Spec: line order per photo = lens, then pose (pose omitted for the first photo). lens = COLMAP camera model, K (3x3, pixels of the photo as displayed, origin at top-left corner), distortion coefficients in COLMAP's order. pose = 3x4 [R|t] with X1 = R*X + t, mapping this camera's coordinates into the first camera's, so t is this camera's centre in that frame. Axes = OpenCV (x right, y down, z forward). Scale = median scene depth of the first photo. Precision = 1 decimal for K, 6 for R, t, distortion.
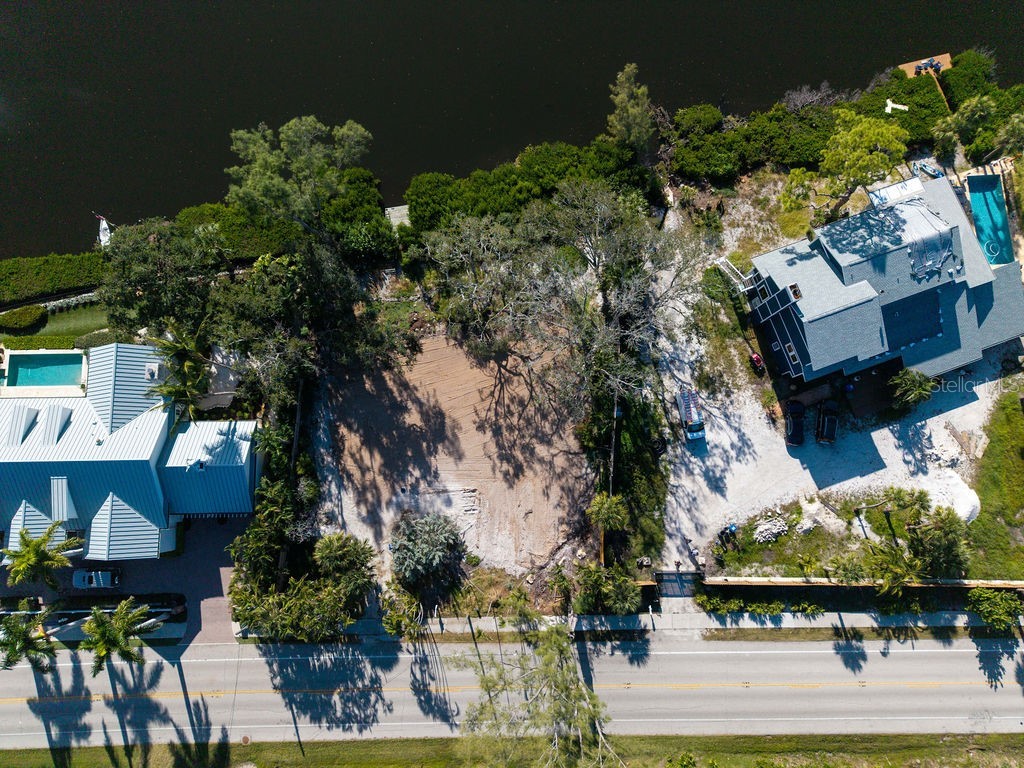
lens RADIAL K [[694.3, 0, 499.8], [0, 694.3, 383.3], [0, 0, 1]] dist [0.051539, -0.064809]
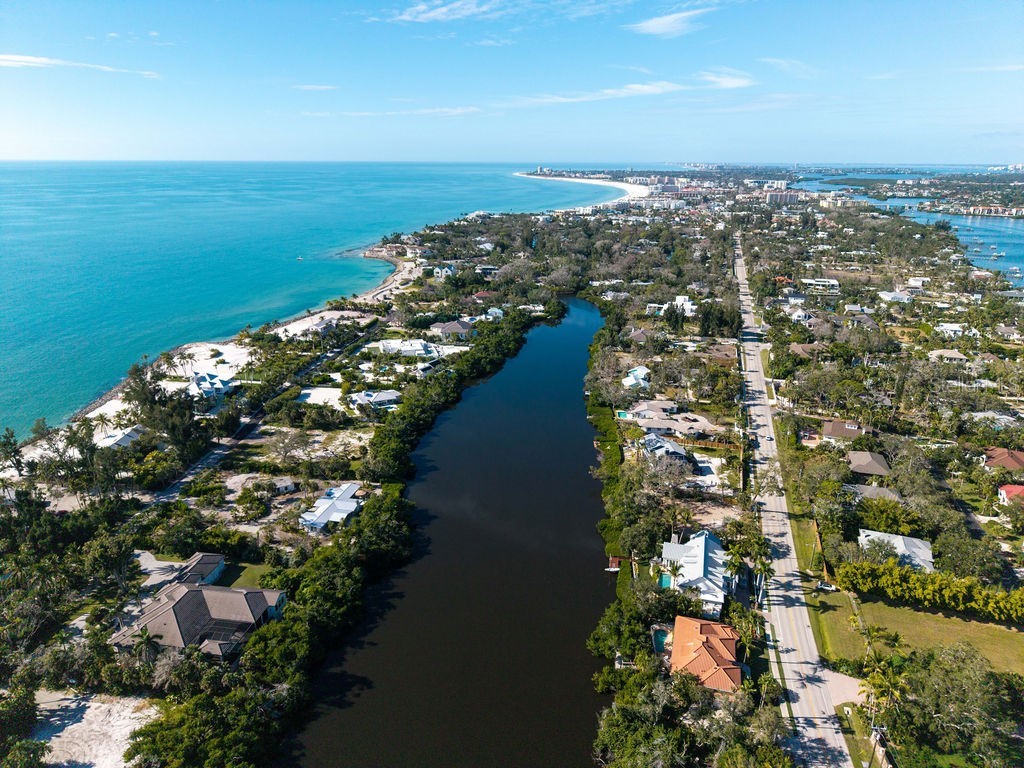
lens RADIAL K [[701.4, 0, 508.6], [0, 701.4, 382.9], [0, 0, 1]] dist [0.036539, -0.060575]
pose [[0.295599, -0.296501, 0.908135, -3.027978], [0.944274, 0.234777, -0.230709, -0.129350], [-0.144804, 0.925725, 0.349378, -0.556150]]
